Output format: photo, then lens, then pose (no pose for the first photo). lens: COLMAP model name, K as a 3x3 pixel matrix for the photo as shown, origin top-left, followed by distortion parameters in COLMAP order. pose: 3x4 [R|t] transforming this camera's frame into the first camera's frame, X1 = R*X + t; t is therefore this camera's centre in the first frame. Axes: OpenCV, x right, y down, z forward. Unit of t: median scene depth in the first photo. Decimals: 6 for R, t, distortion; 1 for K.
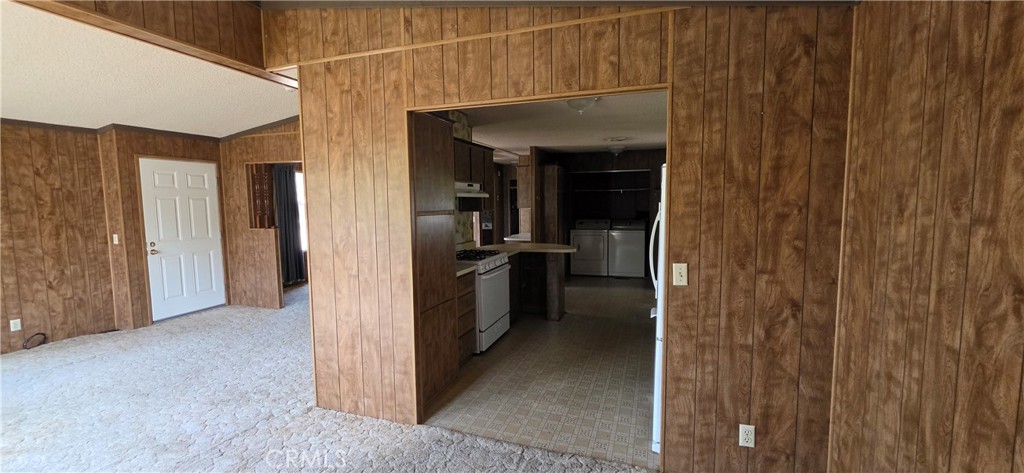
lens RADIAL K [[412.8, 0, 519.3], [0, 412.8, 237.5], [0, 0, 1]] dist [0.000376, 0.000087]
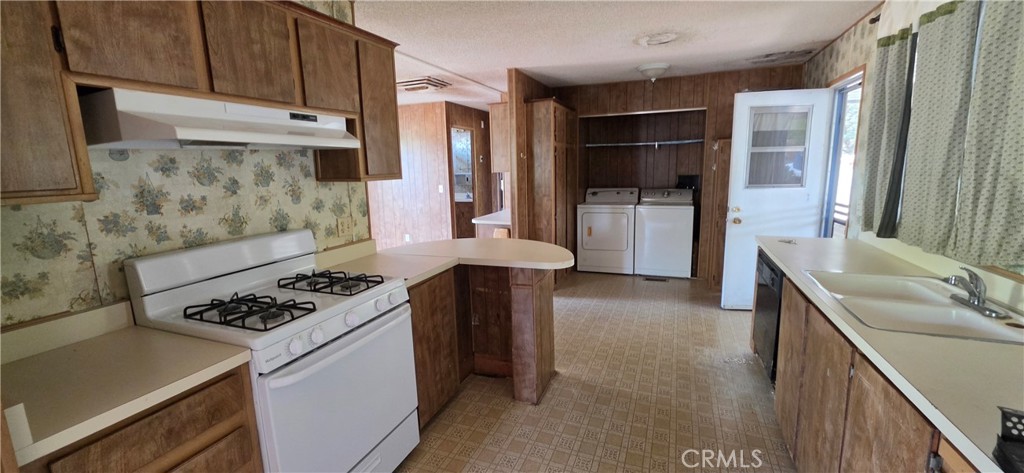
lens RADIAL K [[417.2, 0, 509.2], [0, 417.2, 236.6], [0, 0, 1]] dist [-0.001180, -0.000390]
pose [[0.997878, -0.000593, -0.065103, 0.067829], [0.005880, 0.996693, 0.081050, -0.026153], [0.064839, -0.081261, 0.994582, 0.371533]]
